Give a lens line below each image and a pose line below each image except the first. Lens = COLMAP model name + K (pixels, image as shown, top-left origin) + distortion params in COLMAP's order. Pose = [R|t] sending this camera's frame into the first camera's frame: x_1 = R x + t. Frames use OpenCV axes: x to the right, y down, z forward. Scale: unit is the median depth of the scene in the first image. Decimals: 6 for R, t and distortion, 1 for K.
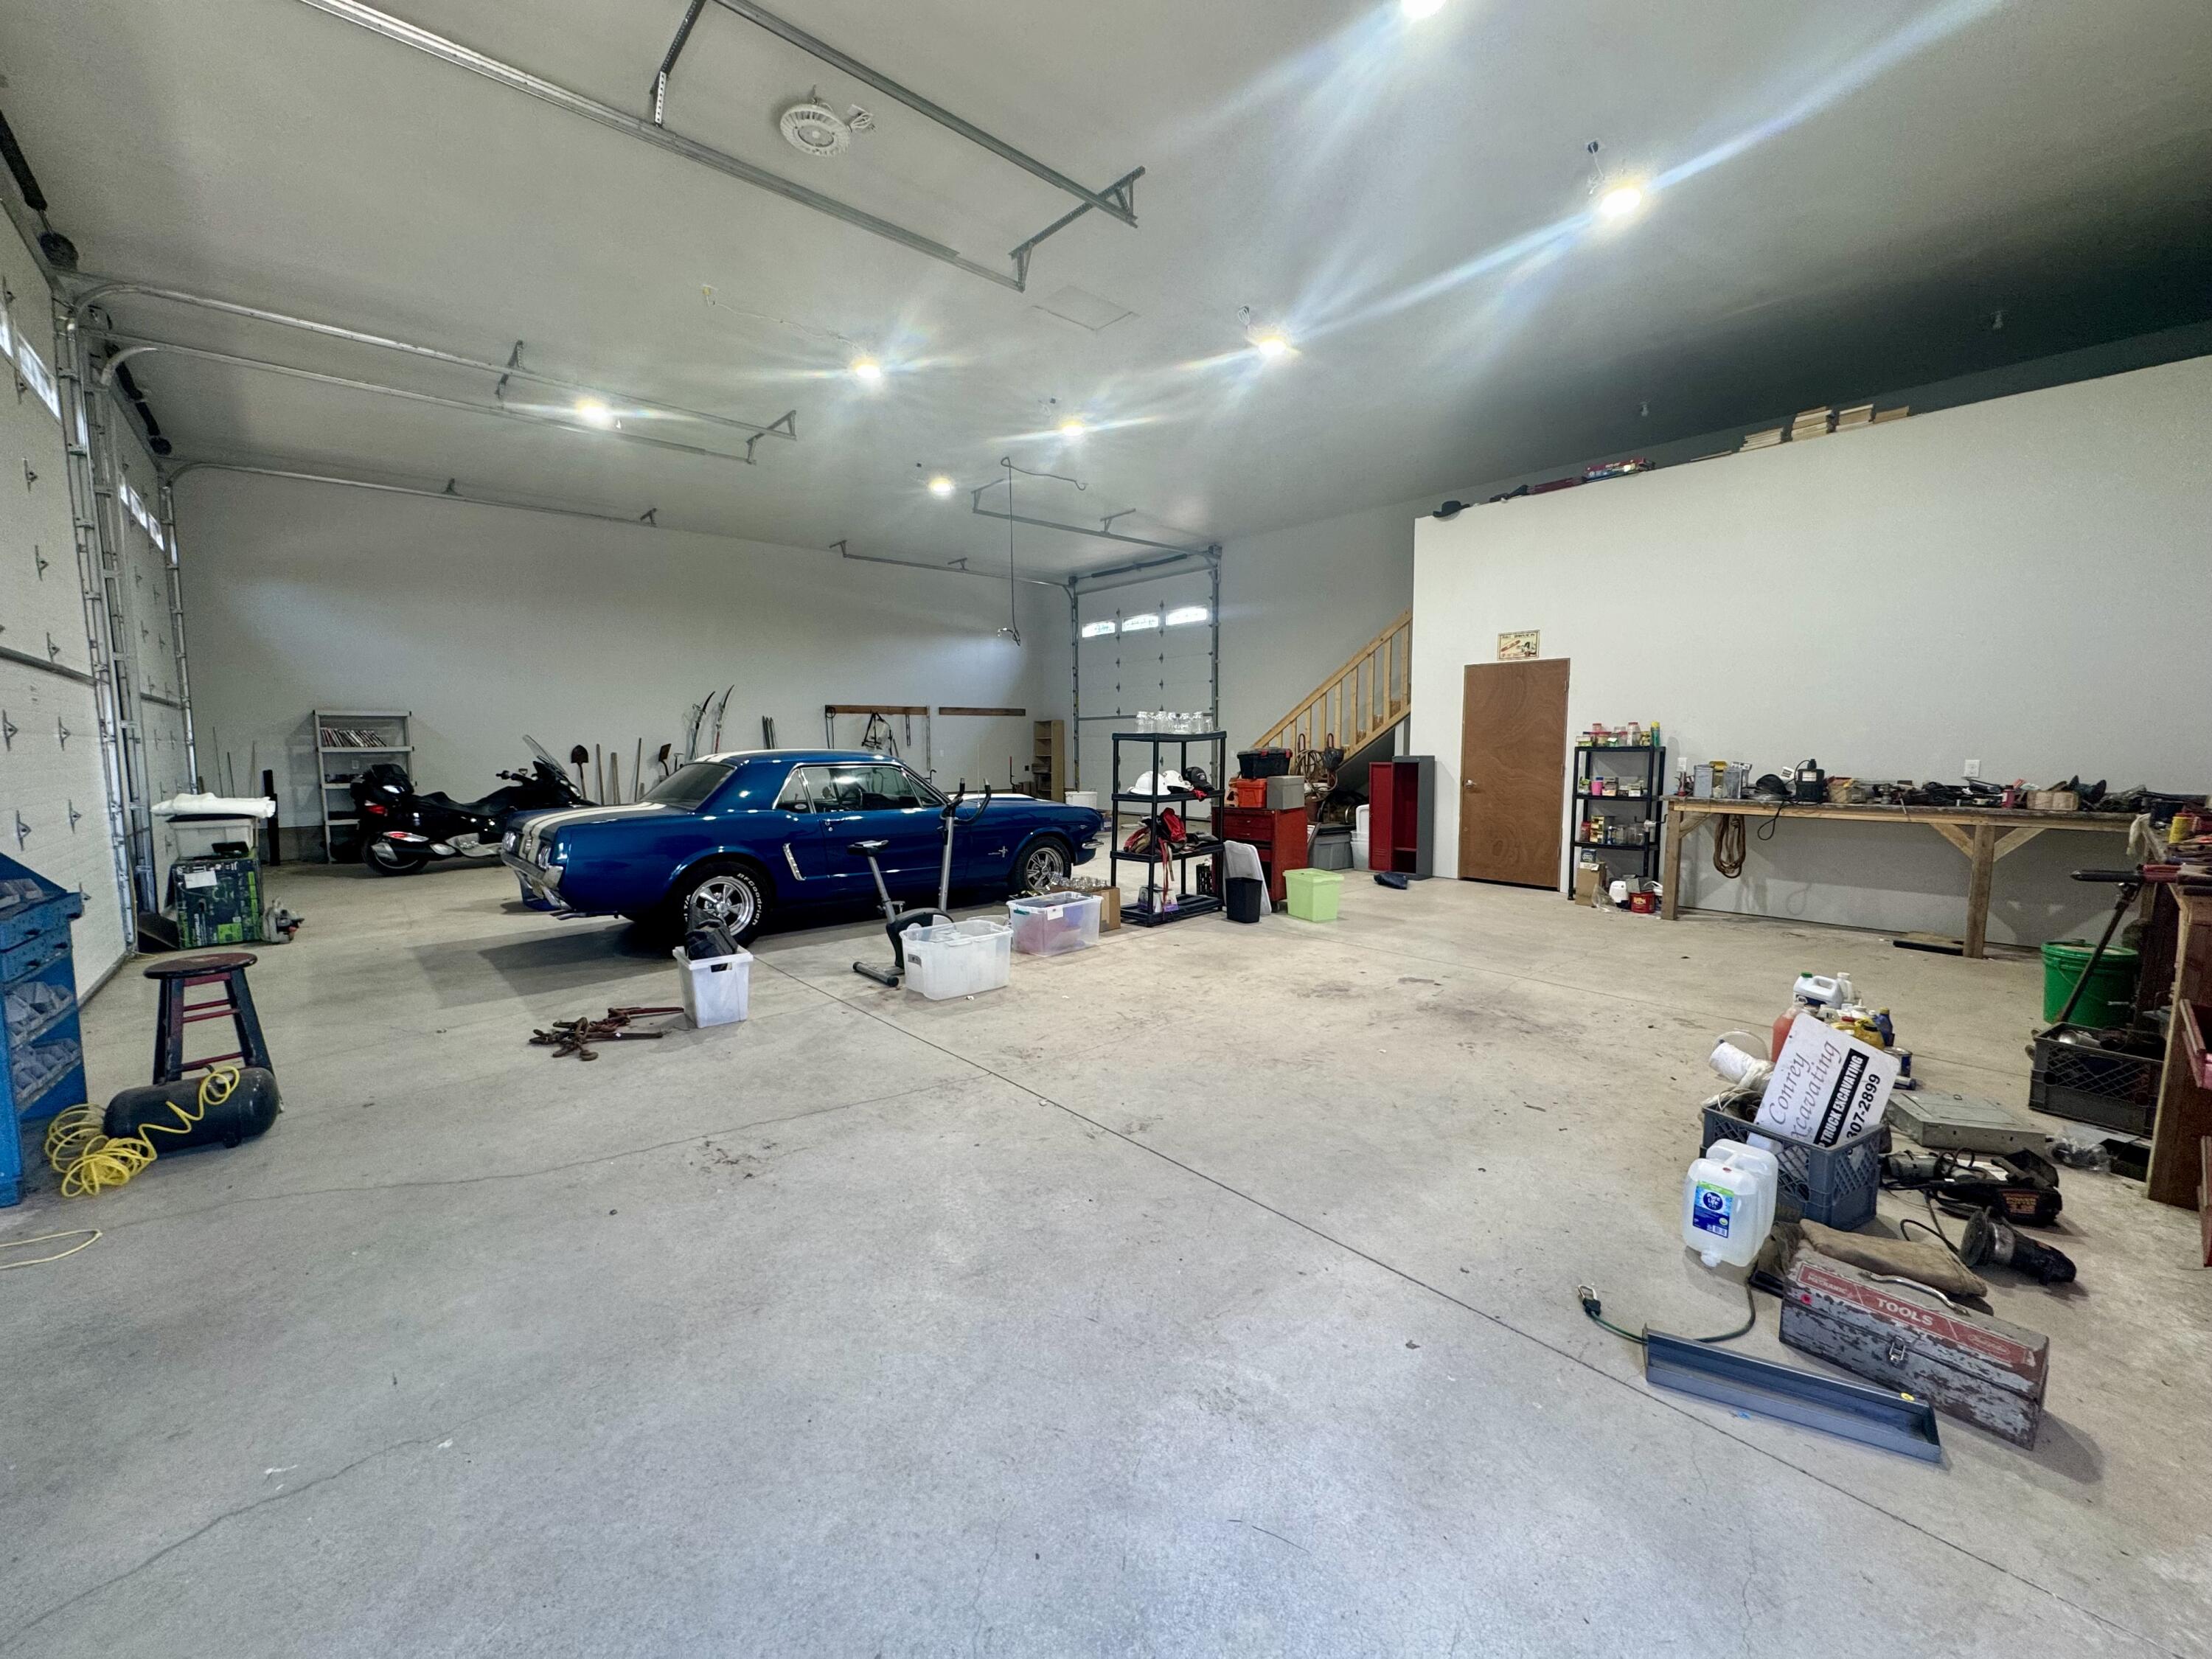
lens RADIAL K [[880.0, 0, 1106.0], [0, 880.0, 829.5], [0, 0, 1]] dist [-0.002270, 0.001161]
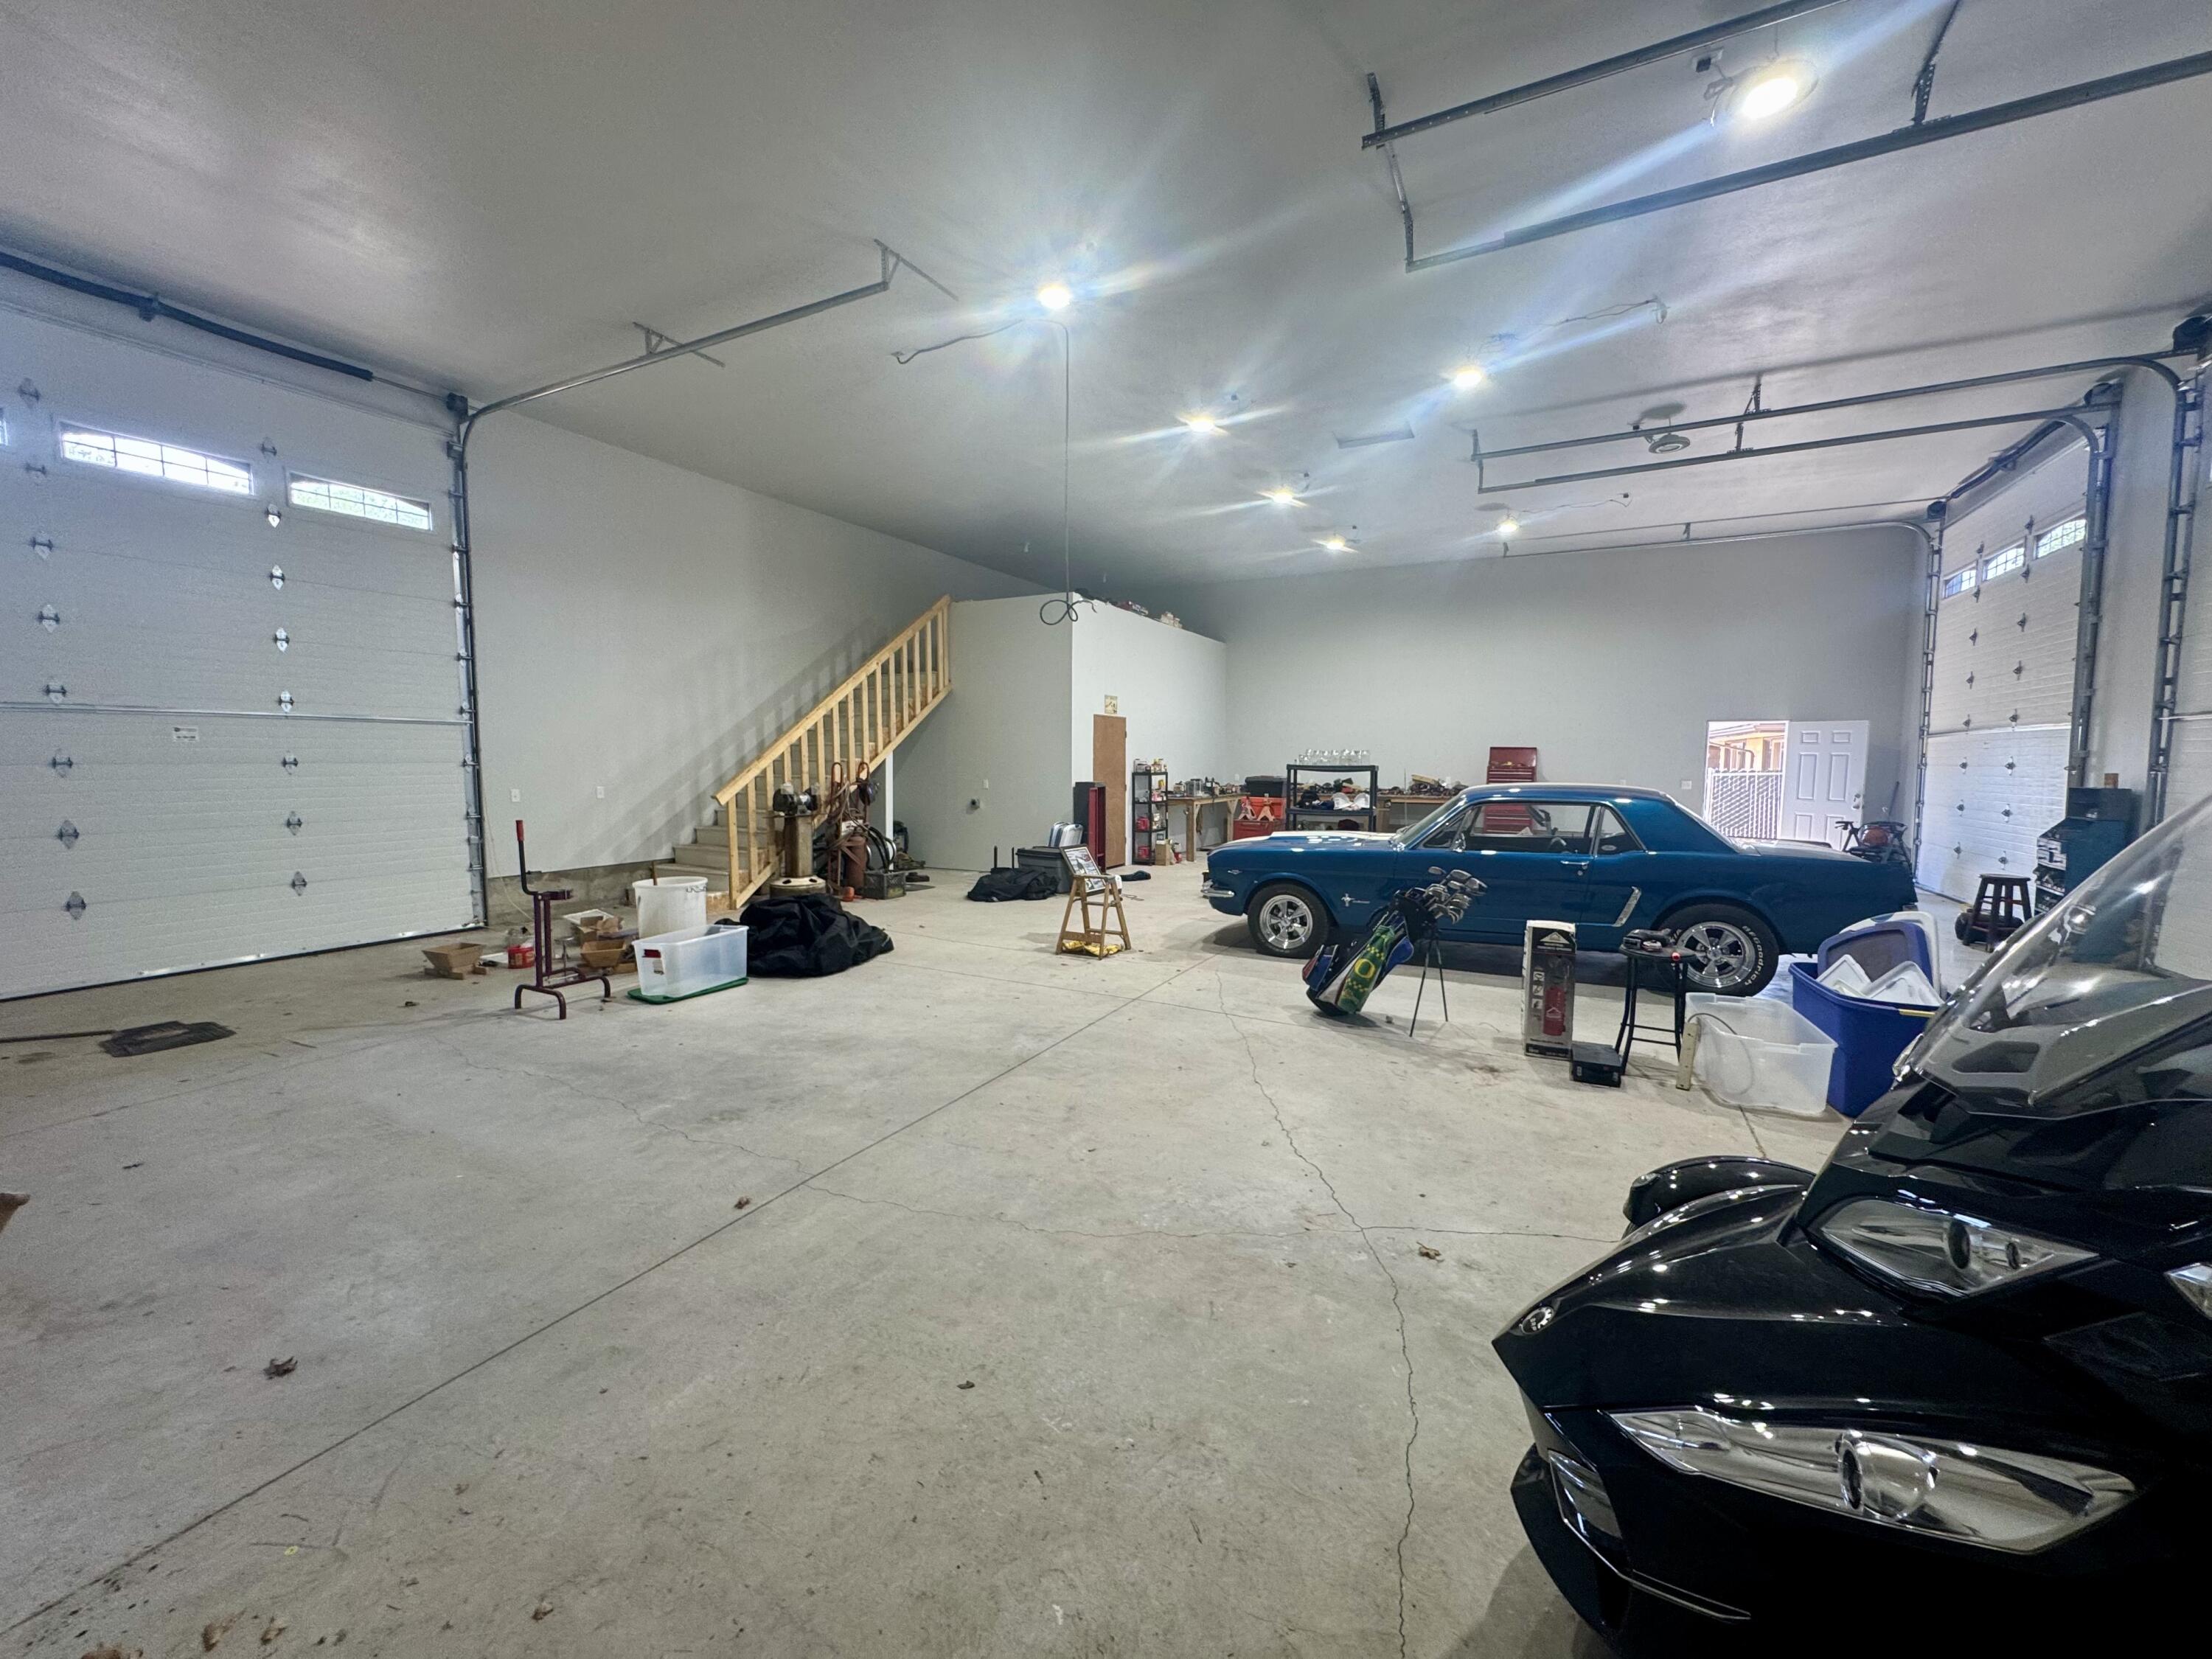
lens RADIAL K [[880.0, 0, 1106.0], [0, 880.0, 829.5], [0, 0, 1]] dist [-0.002270, 0.001161]
pose [[-0.340253, -0.061254, 0.938337, -1.059922], [0.099489, 0.989930, 0.100698, -0.174212], [-0.935056, 0.127616, -0.330732, 1.756881]]
